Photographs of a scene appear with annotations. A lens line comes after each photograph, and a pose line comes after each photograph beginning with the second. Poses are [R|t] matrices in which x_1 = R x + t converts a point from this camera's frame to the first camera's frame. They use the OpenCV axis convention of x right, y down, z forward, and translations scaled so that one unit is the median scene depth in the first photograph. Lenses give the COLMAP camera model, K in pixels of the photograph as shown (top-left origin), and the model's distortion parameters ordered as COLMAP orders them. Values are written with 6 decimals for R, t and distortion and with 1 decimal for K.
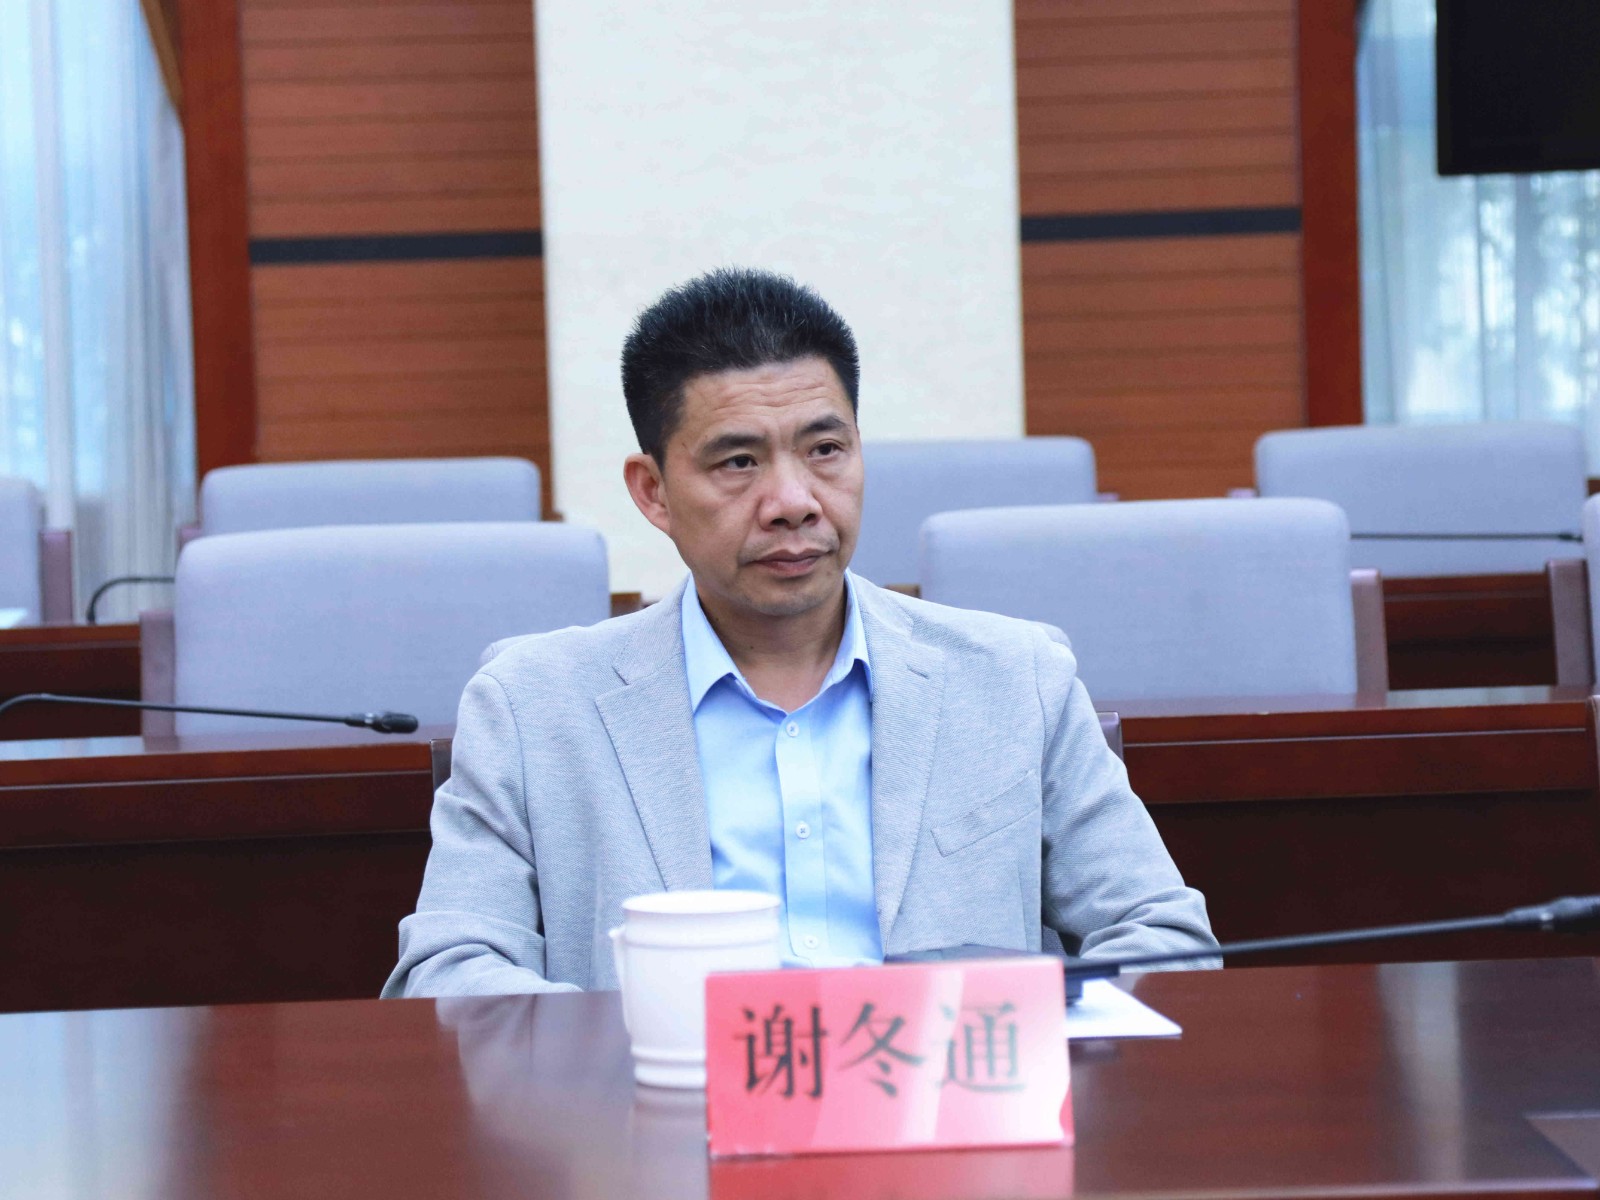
lens RADIAL K [[3570.1, 0, 799.5], [0, 3570.1, 599.3], [0, 0, 1]] dist [-0.040513, 0.000000]
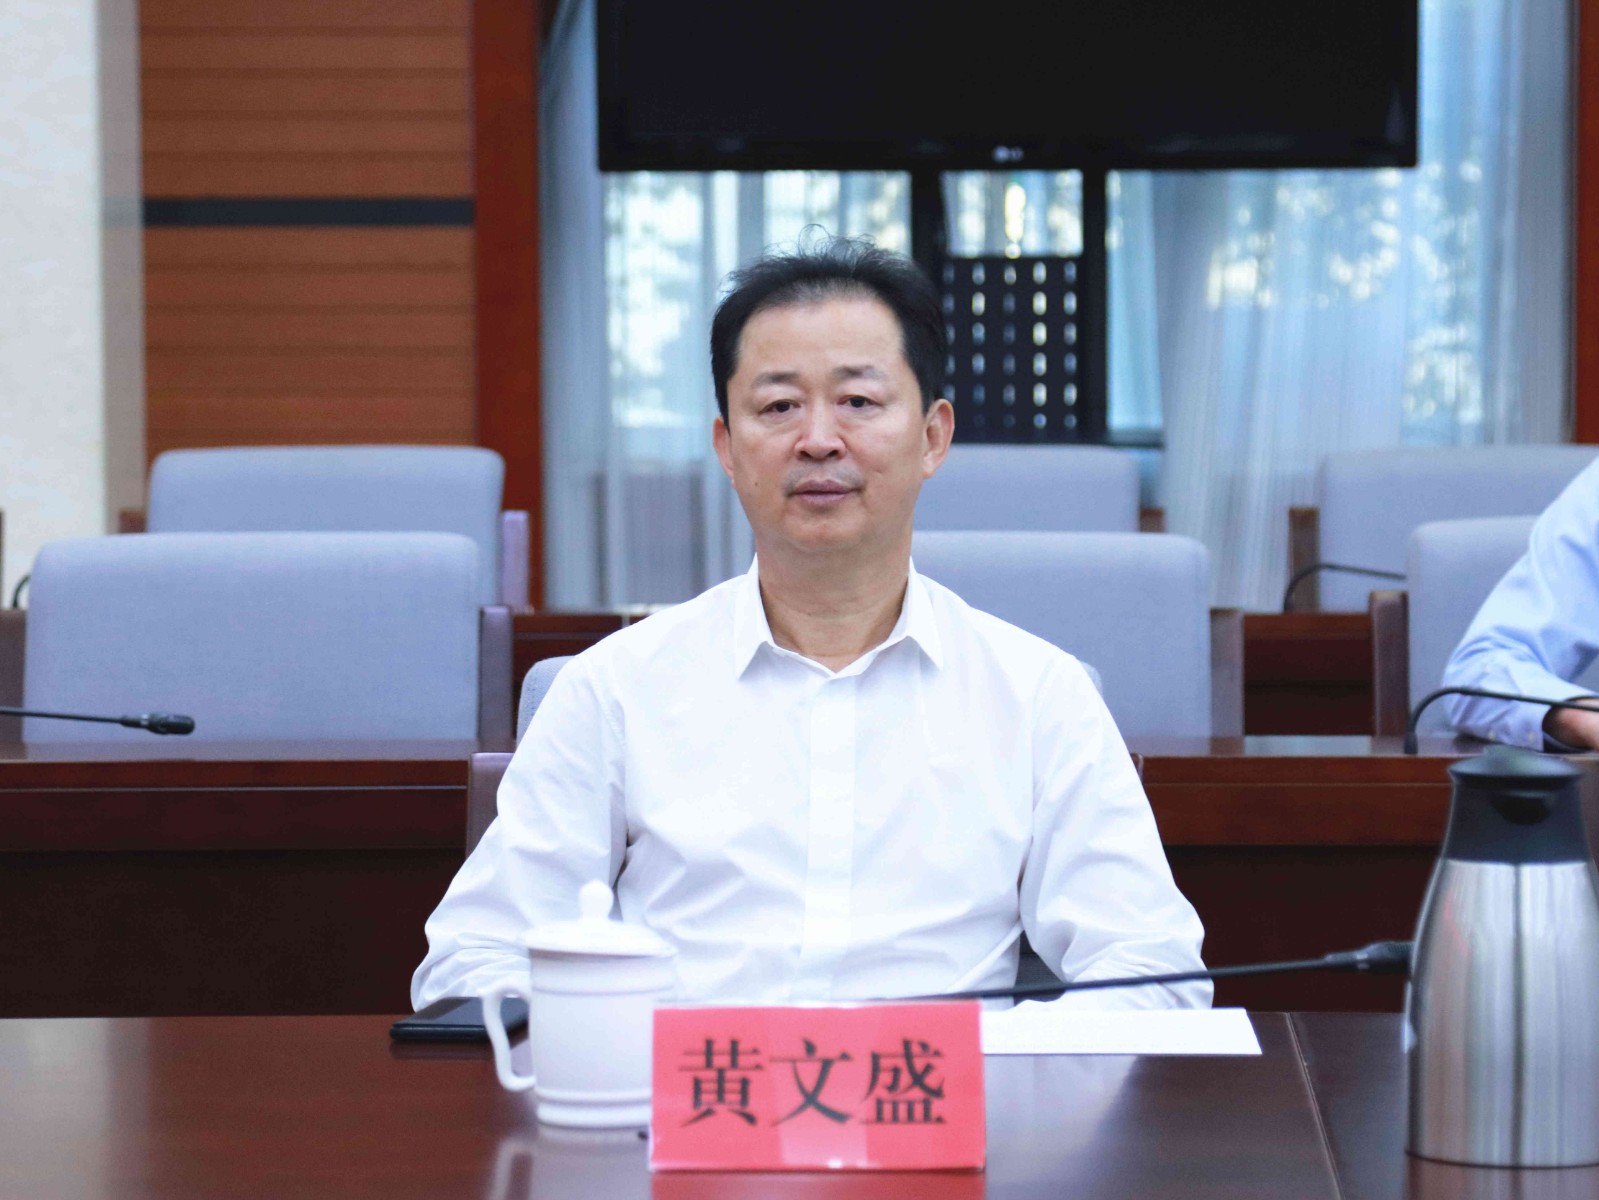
lens RADIAL K [[3768.7, 0, 800.0], [0, 3768.7, 598.9], [0, 0, 1]] dist [-0.065251, 0.000000]
pose [[0.998562, 0.040961, -0.034585, 0.260482], [-0.041101, 0.999149, -0.003367, -0.006914], [0.034417, 0.004784, 0.999396, 0.032617]]
